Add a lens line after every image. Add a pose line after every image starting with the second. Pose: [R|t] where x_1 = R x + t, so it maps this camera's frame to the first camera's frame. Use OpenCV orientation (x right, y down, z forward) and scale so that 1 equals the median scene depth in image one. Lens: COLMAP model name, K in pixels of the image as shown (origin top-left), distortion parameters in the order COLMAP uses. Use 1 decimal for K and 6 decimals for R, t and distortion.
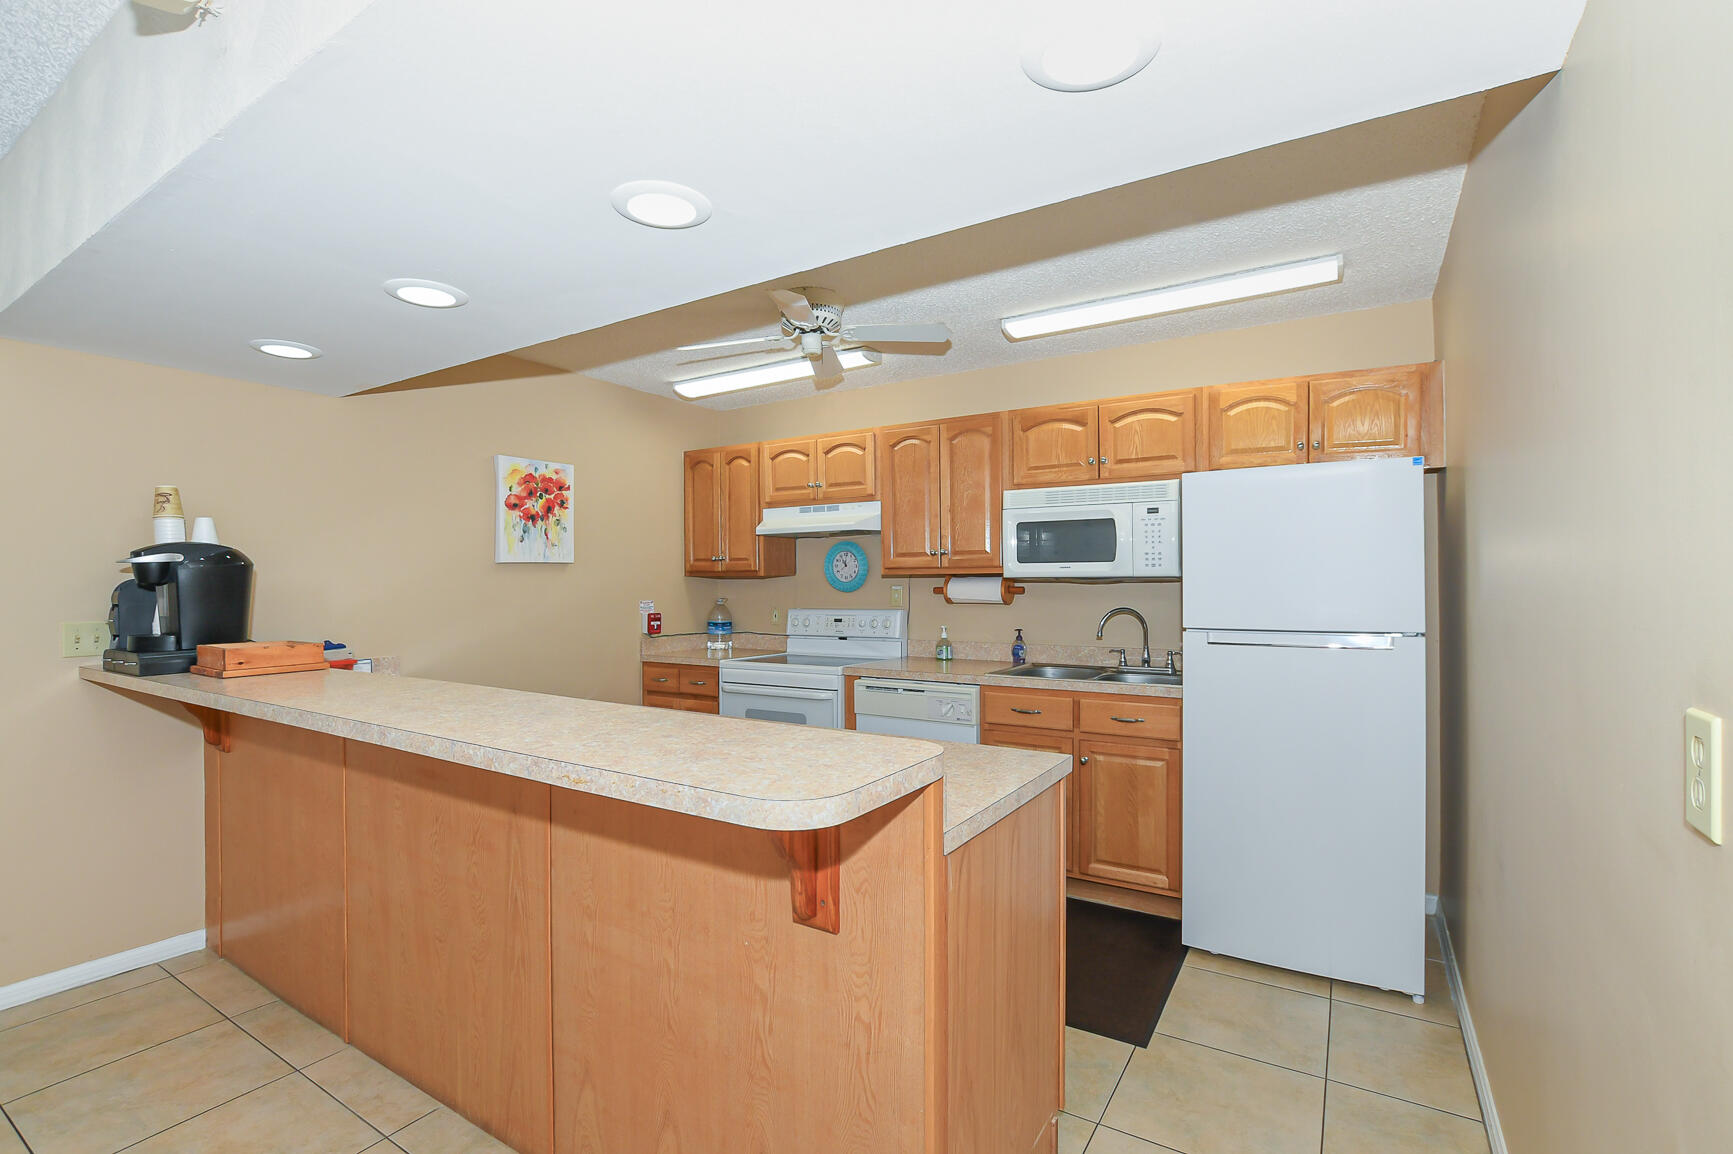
lens RADIAL K [[778.0, 0, 887.6], [0, 778.0, 574.9], [0, 0, 1]] dist [-0.021797, -0.000116]
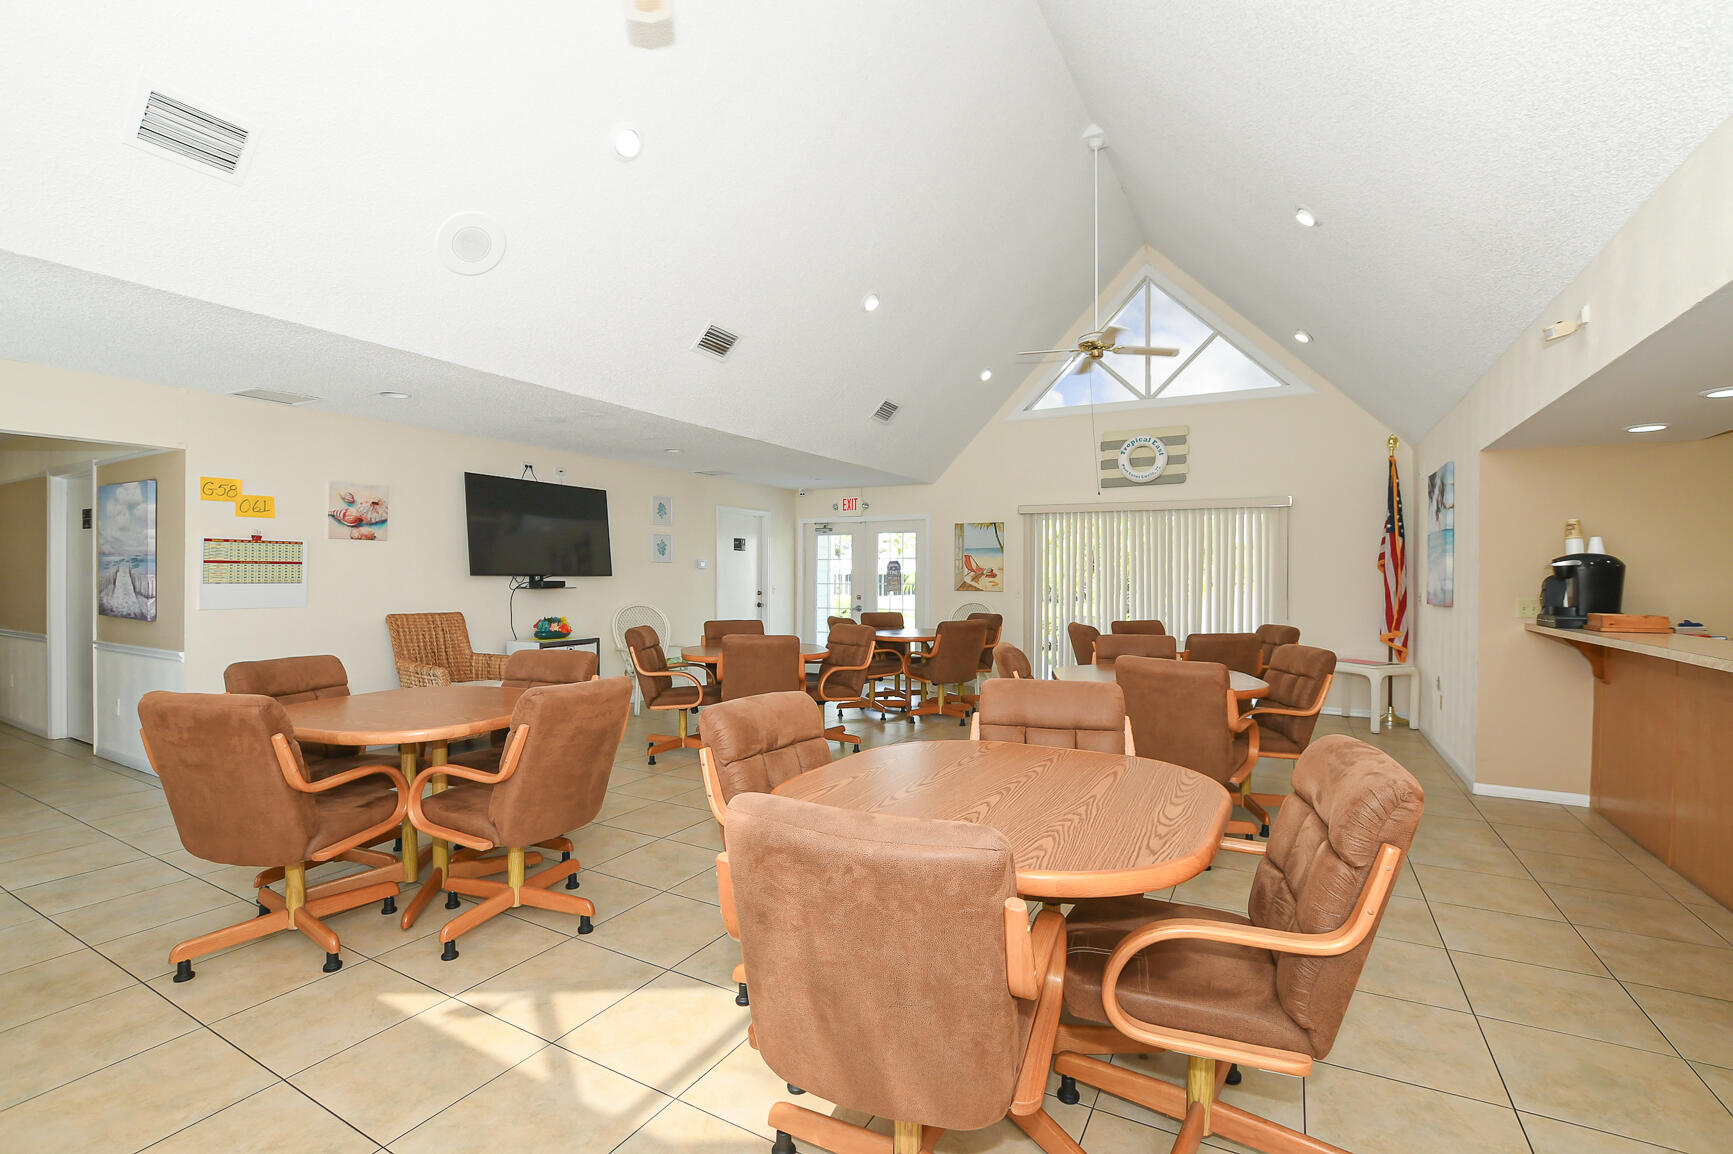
lens RADIAL K [[769.2, 0, 864.9], [0, 769.2, 593.8], [0, 0, 1]] dist [-0.023823, 0.000408]
pose [[0.043768, 0.023955, -0.998755, 0.707560], [-0.000470, 0.999713, 0.023957, 0.008081], [0.999042, -0.000579, 0.043766, -0.693149]]
